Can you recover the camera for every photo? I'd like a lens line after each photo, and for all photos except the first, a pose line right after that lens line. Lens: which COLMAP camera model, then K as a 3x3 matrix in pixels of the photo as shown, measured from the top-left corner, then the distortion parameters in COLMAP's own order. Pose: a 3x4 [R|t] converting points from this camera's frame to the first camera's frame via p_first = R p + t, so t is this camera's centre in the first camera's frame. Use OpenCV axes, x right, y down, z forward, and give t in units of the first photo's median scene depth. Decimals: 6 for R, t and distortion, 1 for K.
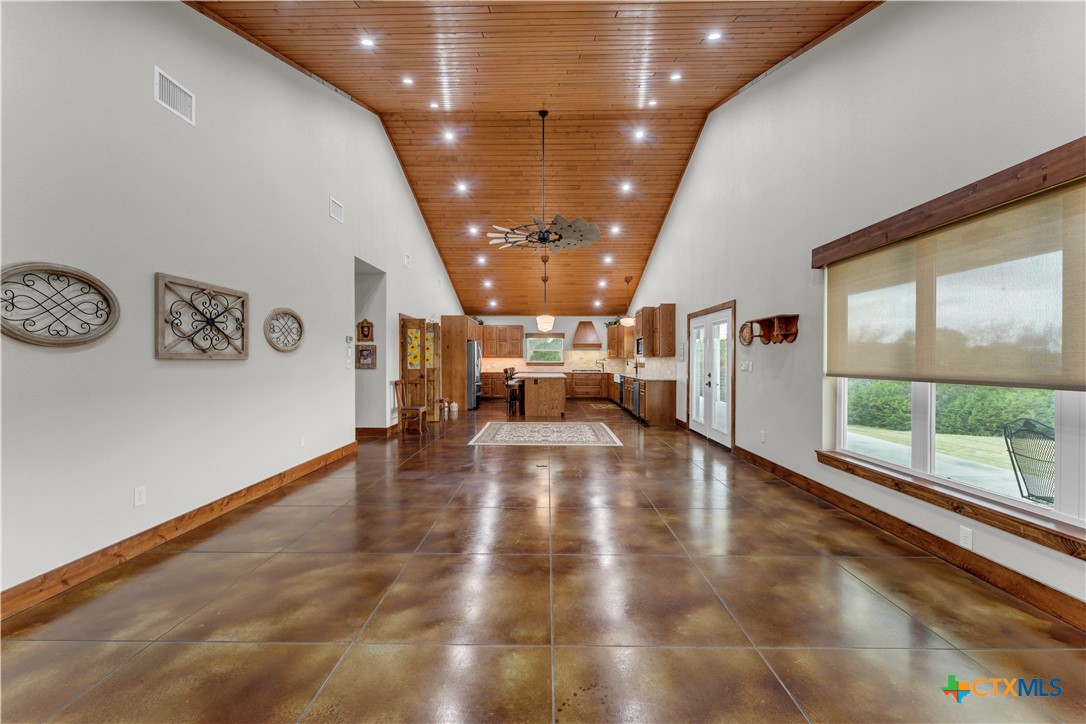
lens RADIAL K [[436.5, 0, 539.2], [0, 436.5, 362.9], [0, 0, 1]] dist [-0.000591, -0.000292]
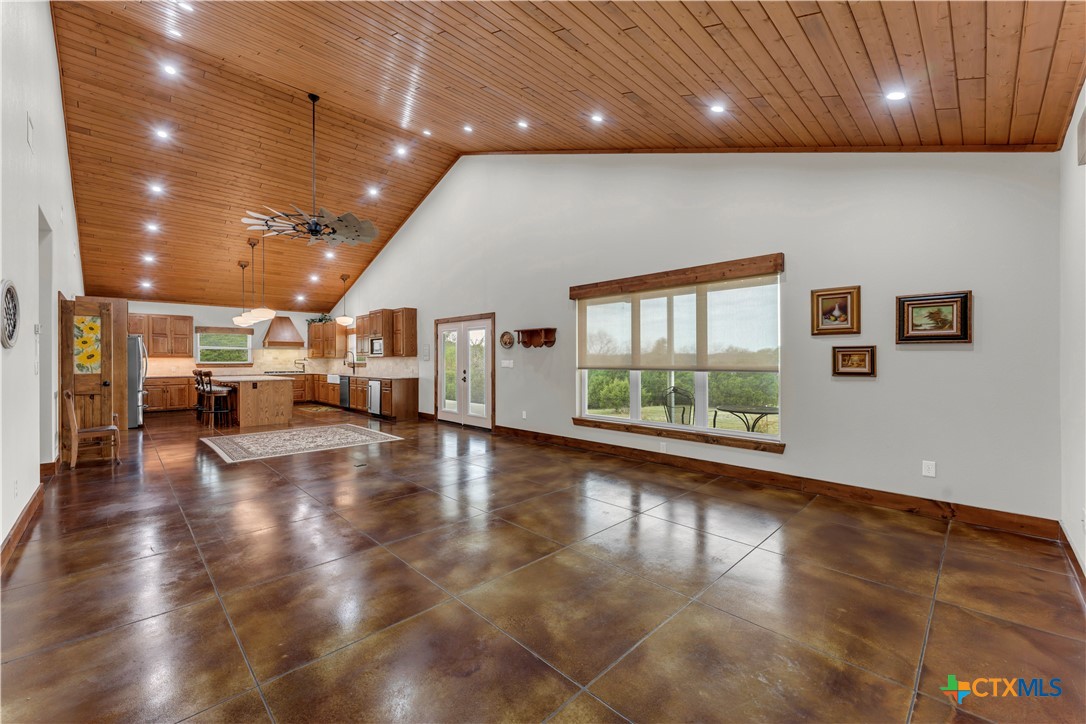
lens RADIAL K [[436.5, 0, 542.3], [0, 436.5, 358.8], [0, 0, 1]] dist [-0.000591, -0.000292]
pose [[0.702767, -0.002677, 0.711415, -0.244548], [0.008844, 0.999949, -0.004973, -0.000148], [-0.711365, 0.009787, 0.702755, -0.003301]]
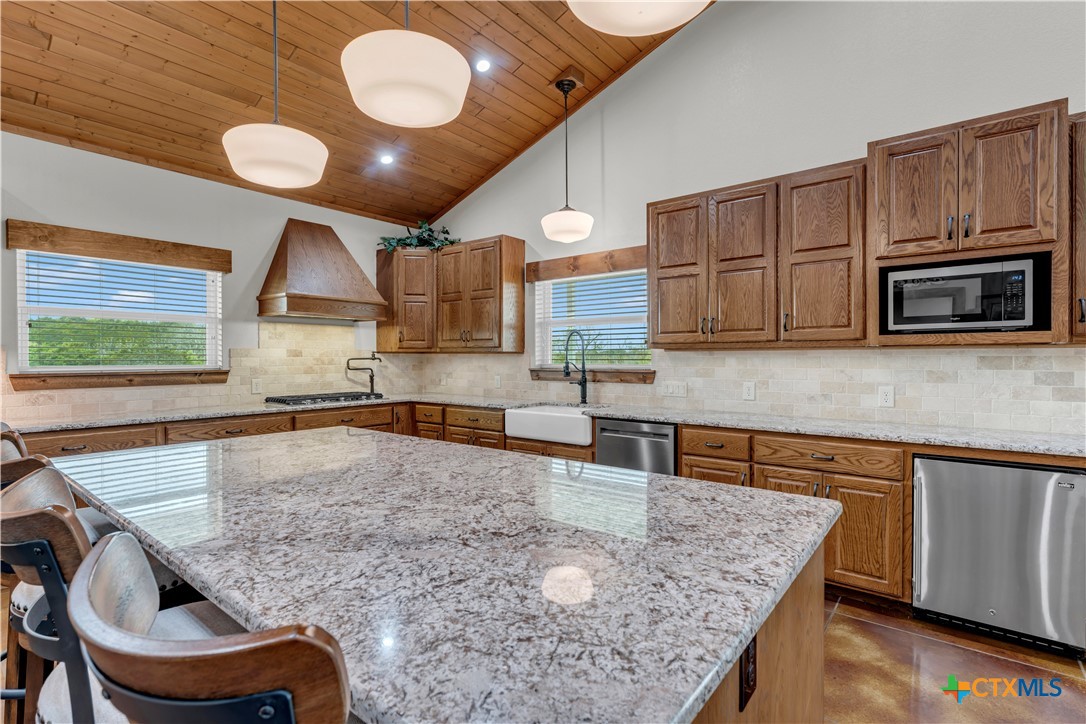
lens RADIAL K [[518.8, 0, 539.5], [0, 518.8, 360.9], [0, 0, 1]] dist [-0.004061, -0.000755]
pose [[0.613398, -0.008582, 0.789727, -0.108690], [0.007545, 0.999959, 0.005007, -0.009480], [-0.789738, 0.002887, 0.613438, 1.081697]]
